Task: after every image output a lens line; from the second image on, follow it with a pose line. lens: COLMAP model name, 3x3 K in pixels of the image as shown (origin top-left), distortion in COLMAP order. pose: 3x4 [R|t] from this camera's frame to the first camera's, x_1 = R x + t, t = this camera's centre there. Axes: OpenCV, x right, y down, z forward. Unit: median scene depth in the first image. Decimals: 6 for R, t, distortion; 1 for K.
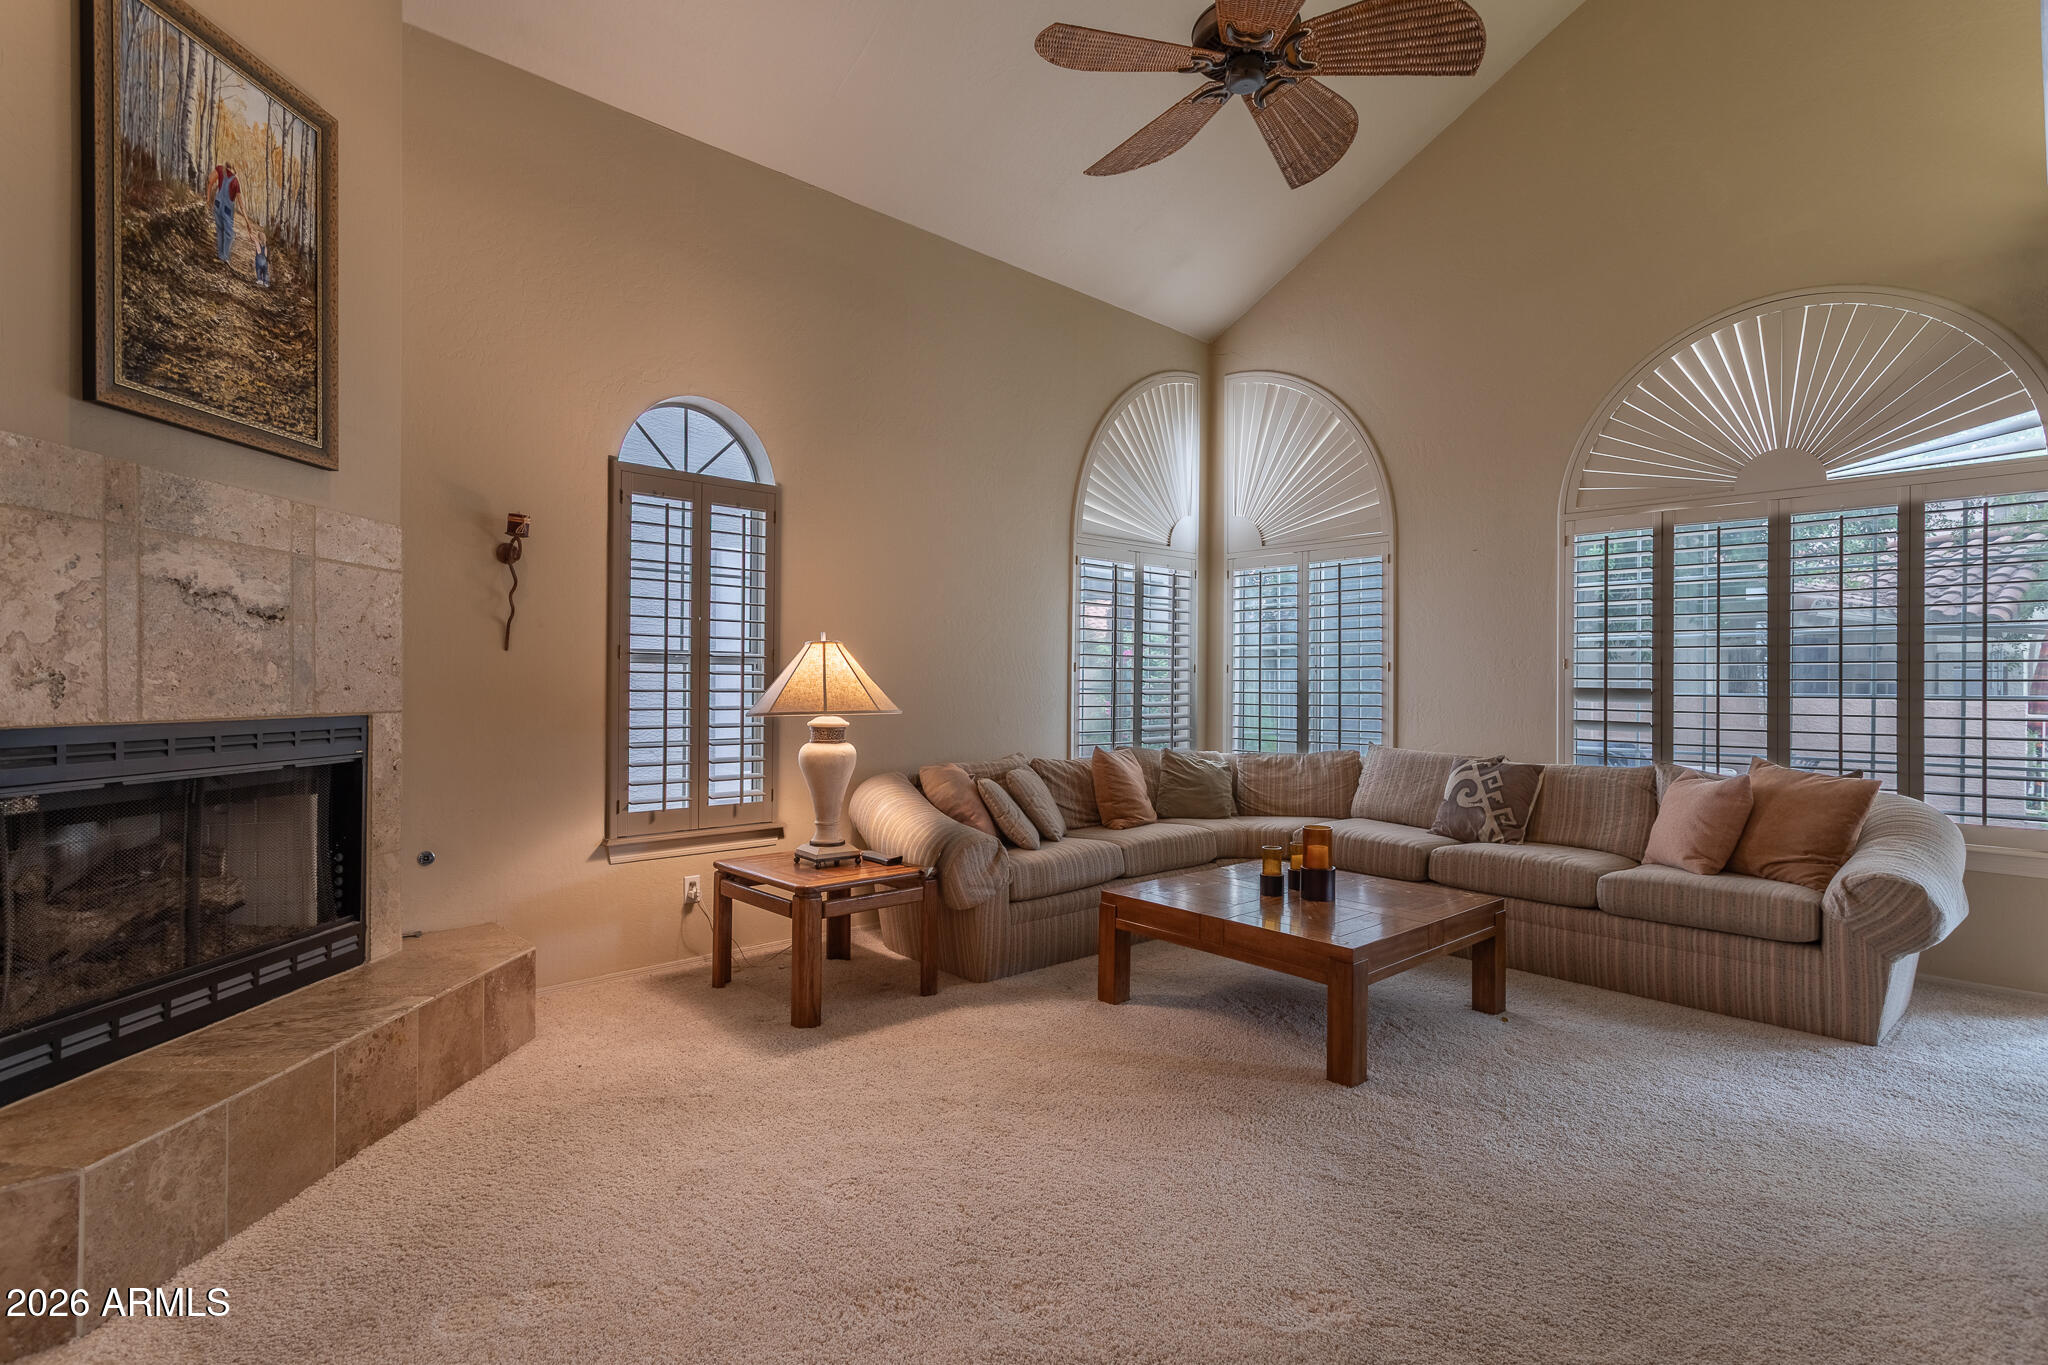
lens RADIAL K [[970.3, 0, 1022.5], [0, 970.3, 689.1], [0, 0, 1]] dist [0.002516, -0.000152]
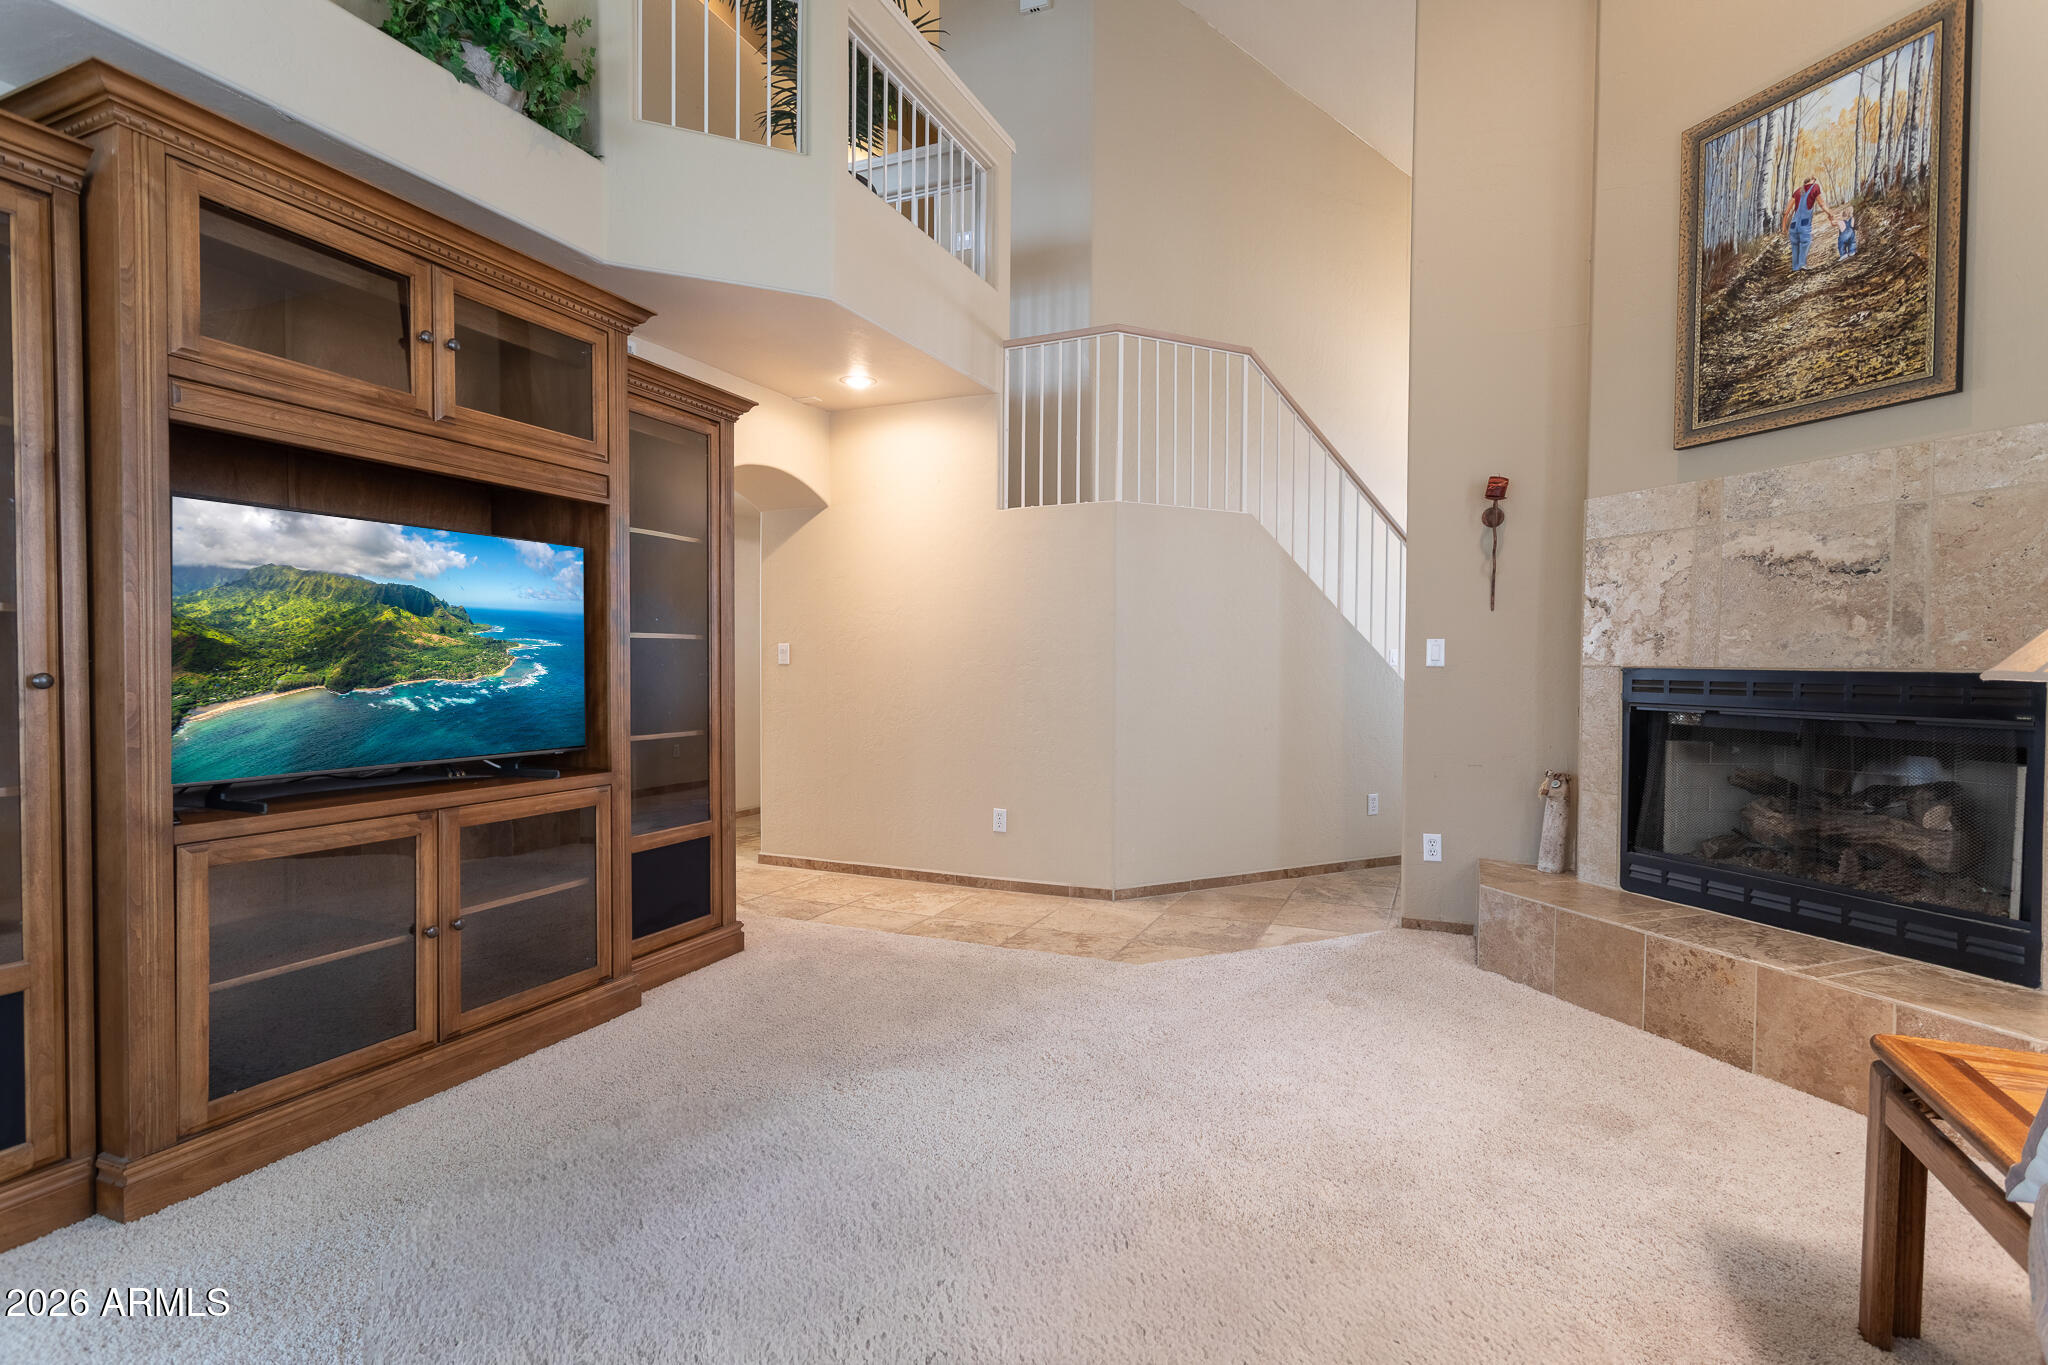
lens RADIAL K [[970.3, 0, 1027.1], [0, 970.3, 679.2], [0, 0, 1]] dist [0.002516, -0.000152]
pose [[-0.913807, -0.004118, -0.406128, 0.482498], [-0.012386, 0.999766, 0.017732, 0.034914], [0.405960, 0.021234, -0.913644, 1.708917]]
